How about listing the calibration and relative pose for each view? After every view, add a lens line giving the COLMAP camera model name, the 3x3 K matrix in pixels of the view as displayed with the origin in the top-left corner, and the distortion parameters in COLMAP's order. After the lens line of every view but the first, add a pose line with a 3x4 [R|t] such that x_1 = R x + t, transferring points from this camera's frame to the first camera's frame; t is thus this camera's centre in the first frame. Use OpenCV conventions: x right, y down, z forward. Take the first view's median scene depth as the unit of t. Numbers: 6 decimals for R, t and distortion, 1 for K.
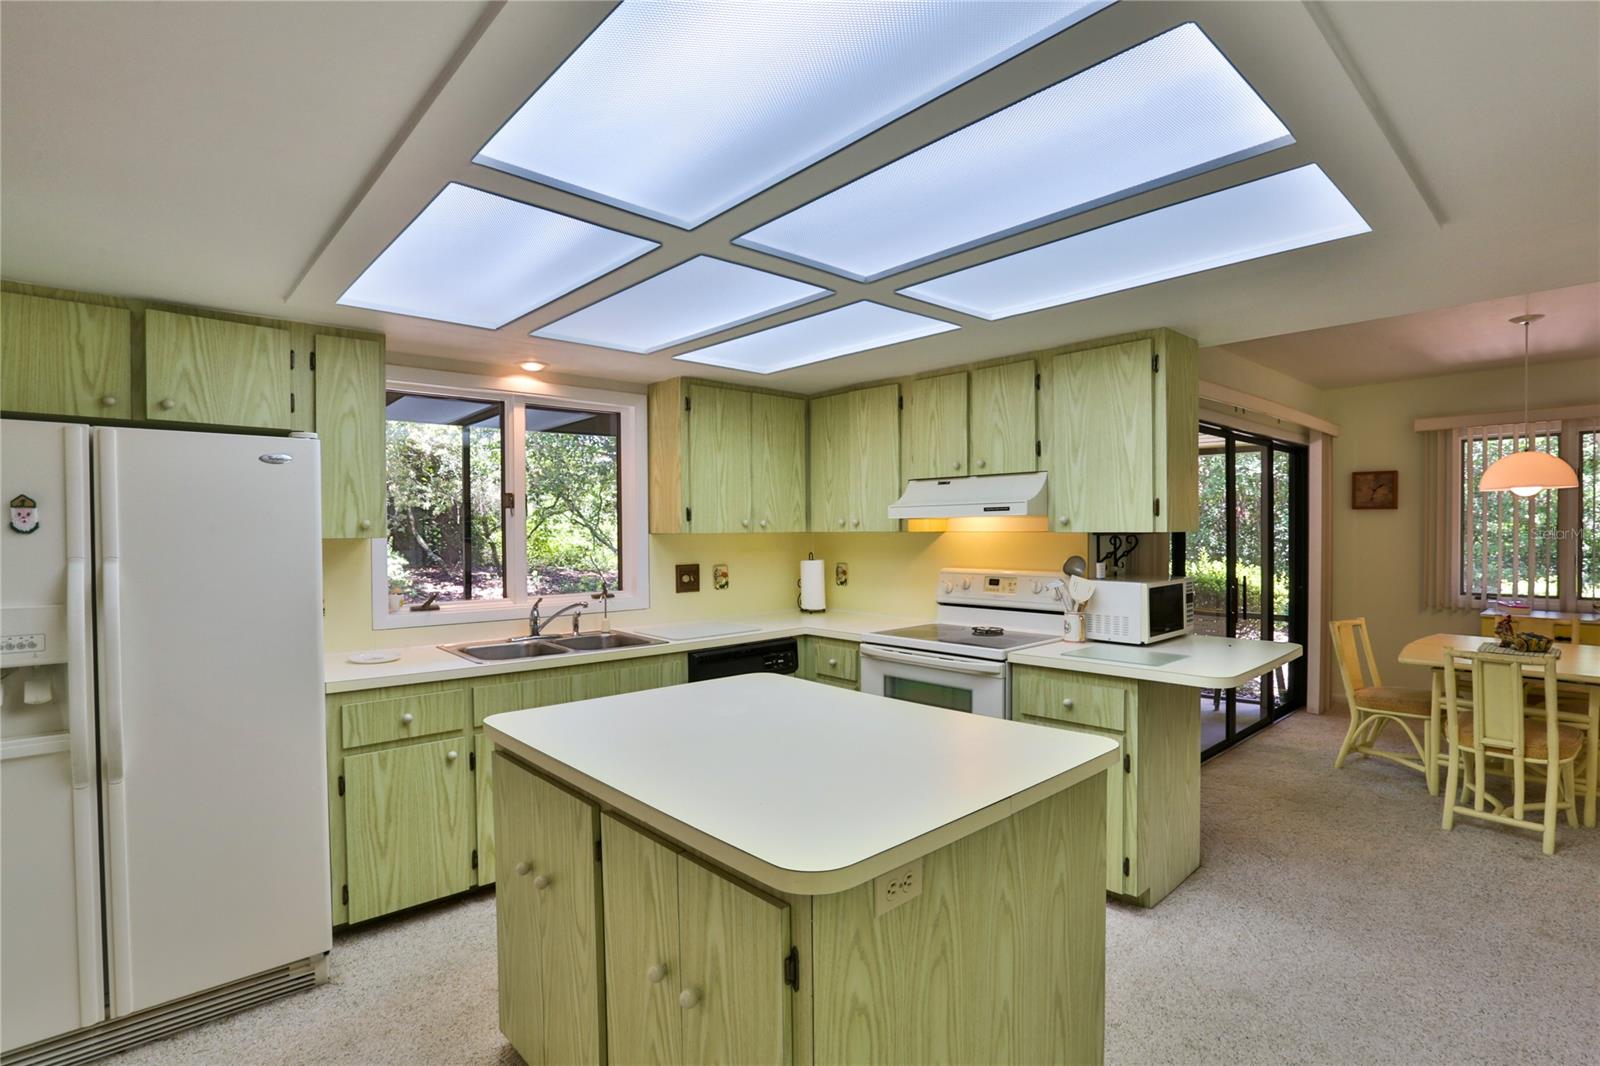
lens RADIAL K [[780.3, 0, 825.2], [0, 780.3, 536.9], [0, 0, 1]] dist [-0.047286, 0.015248]
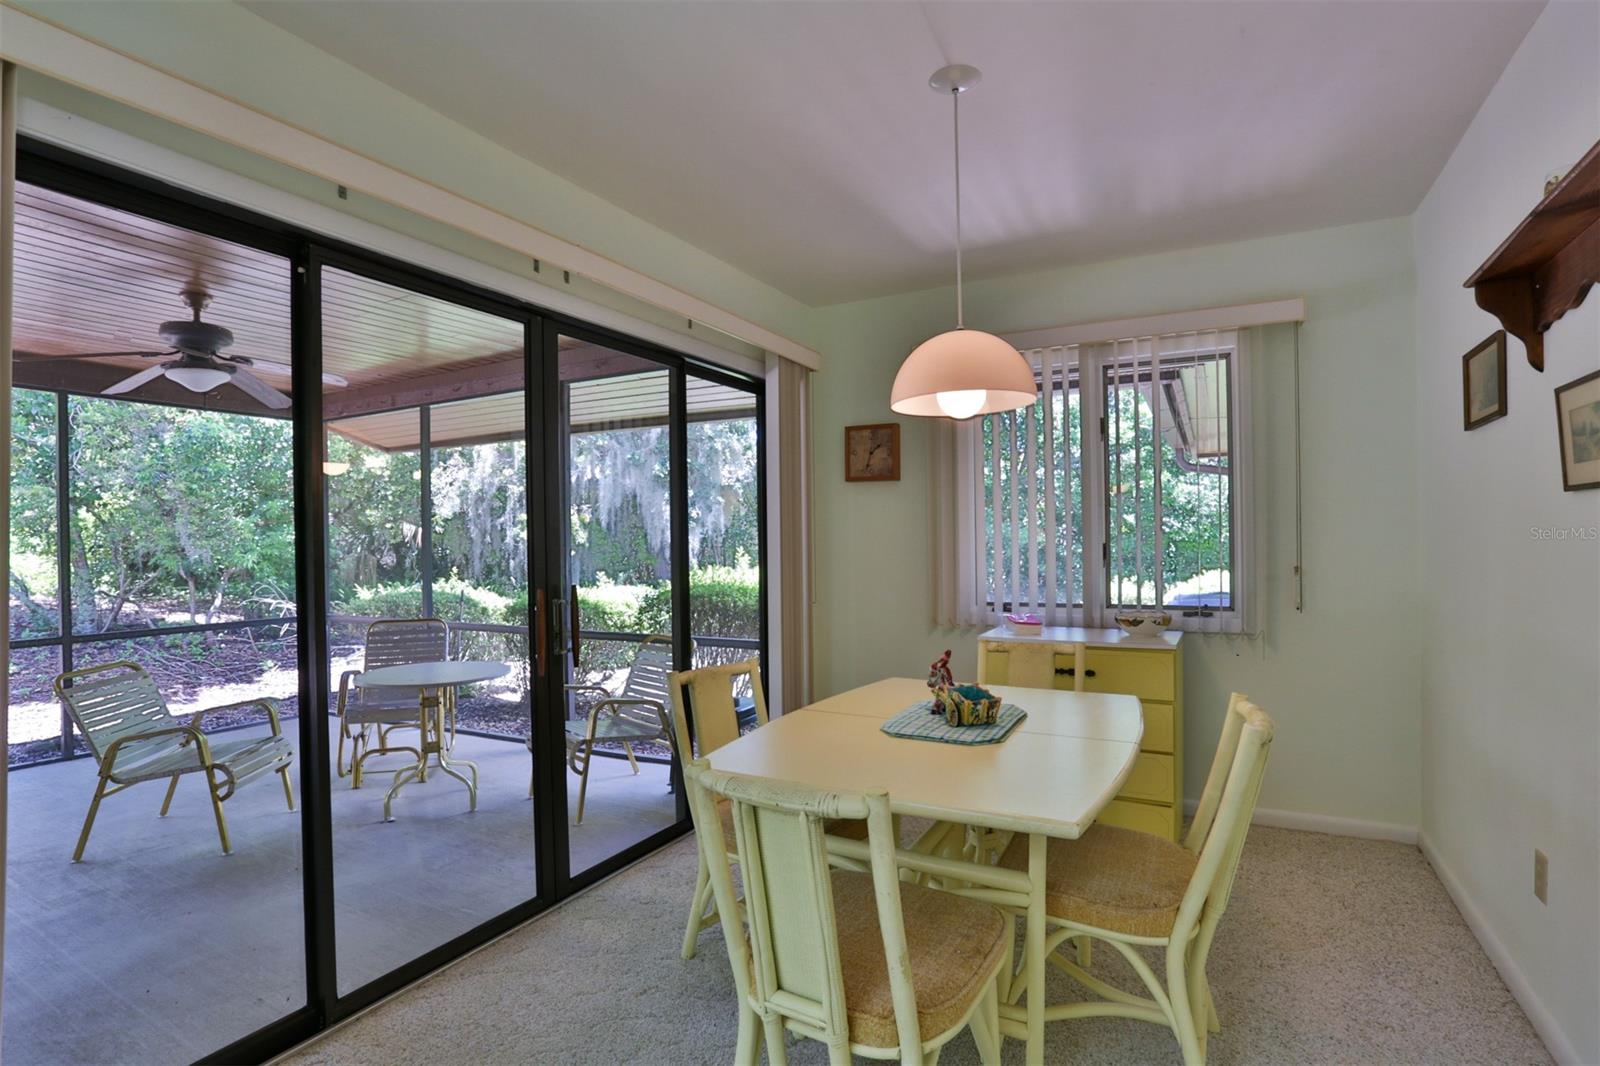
lens RADIAL K [[780.3, 0, 809.5], [0, 780.3, 533.7], [0, 0, 1]] dist [-0.047286, 0.015248]
pose [[0.950010, -0.004378, 0.312188, 0.691396], [0.009036, 0.999868, -0.013474, 0.030405], [-0.312088, 0.015621, 0.949925, 0.554554]]
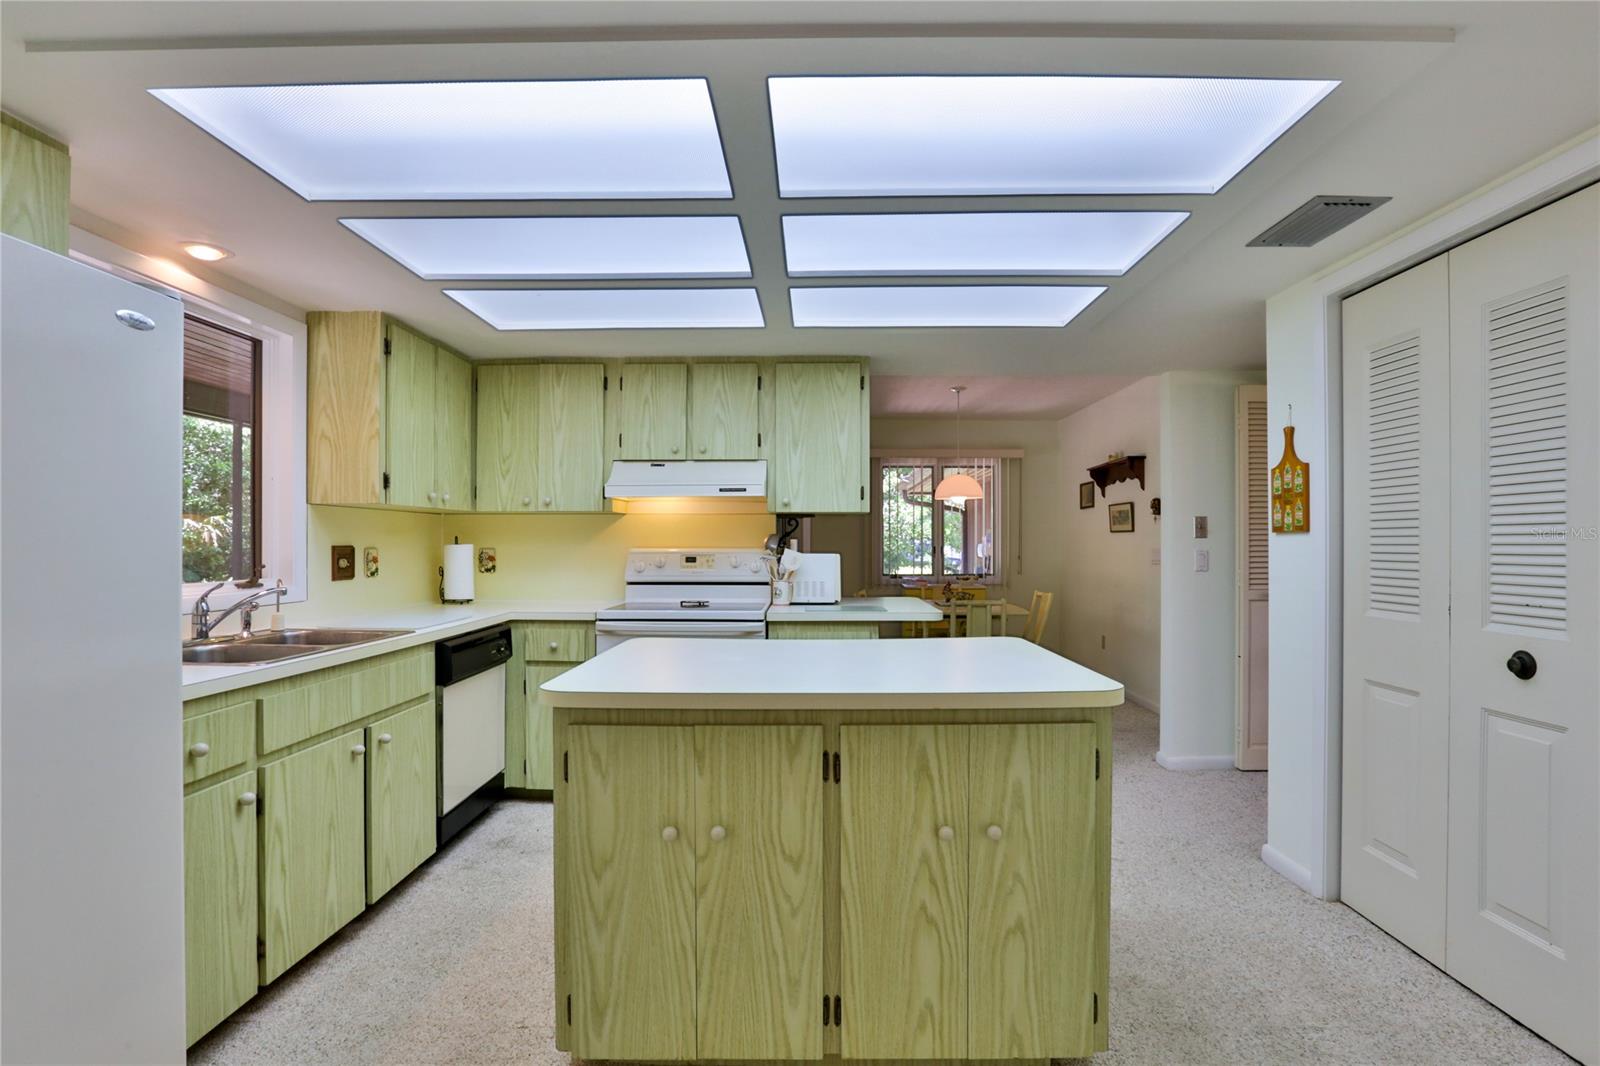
lens RADIAL K [[780.3, 0, 822.1], [0, 780.3, 541.5], [0, 0, 1]] dist [-0.047286, 0.015248]
pose [[0.683652, 0.006464, 0.729779, -0.458295], [0.005196, 0.999892, -0.013724, 0.049061], [-0.729790, 0.013174, 0.683545, 0.118010]]
